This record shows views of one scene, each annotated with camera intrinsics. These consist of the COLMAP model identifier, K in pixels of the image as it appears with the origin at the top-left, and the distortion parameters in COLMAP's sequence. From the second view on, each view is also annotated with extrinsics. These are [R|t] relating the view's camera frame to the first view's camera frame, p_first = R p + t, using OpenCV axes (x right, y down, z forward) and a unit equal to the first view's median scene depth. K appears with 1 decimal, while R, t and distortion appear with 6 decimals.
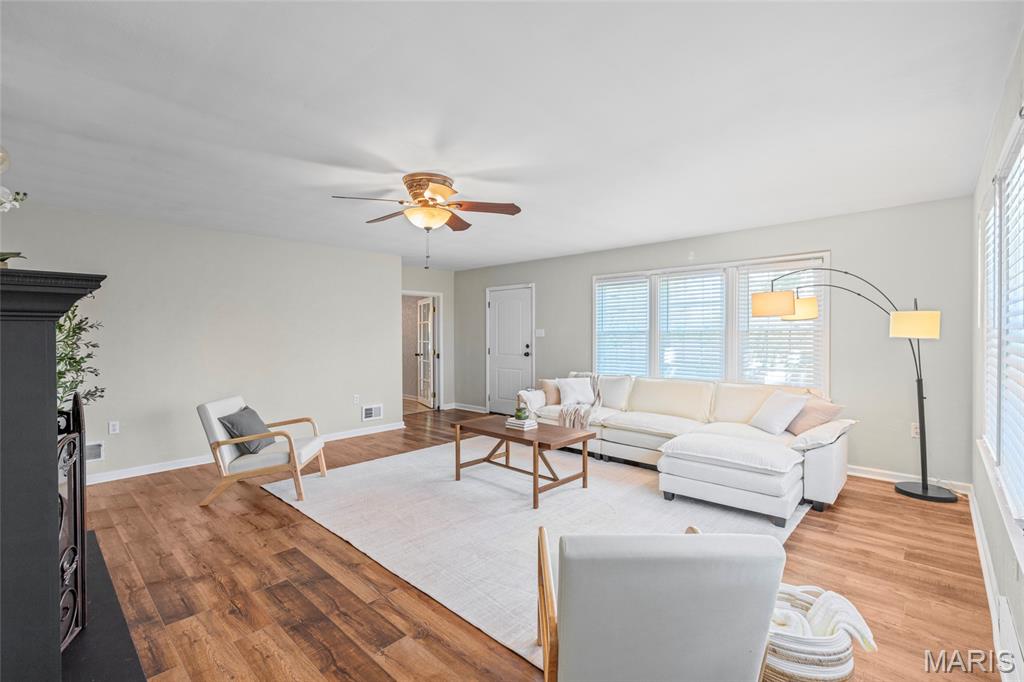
lens RADIAL K [[452.6, 0, 510.6], [0, 452.6, 336.6], [0, 0, 1]] dist [0.001964, 0.000261]
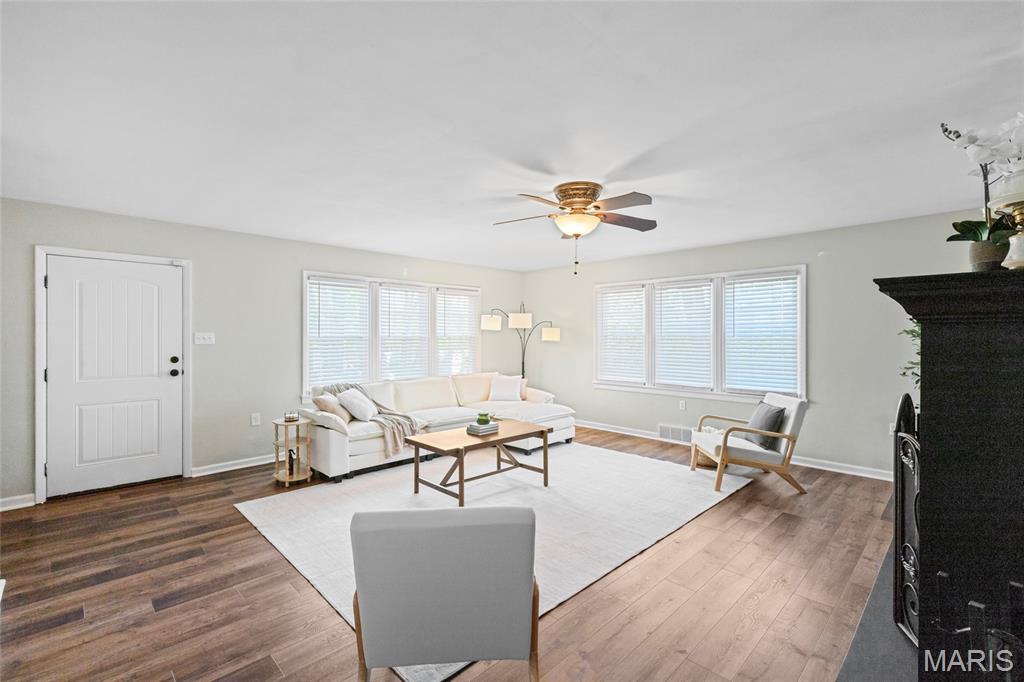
lens RADIAL K [[452.6, 0, 510.6], [0, 452.6, 336.6], [0, 0, 1]] dist [0.001964, 0.000261]
pose [[0.048492, 0.005277, 0.998810, -1.205942], [0.008892, 0.999944, -0.005715, -0.005972], [-0.998784, 0.009158, 0.048442, 1.102843]]
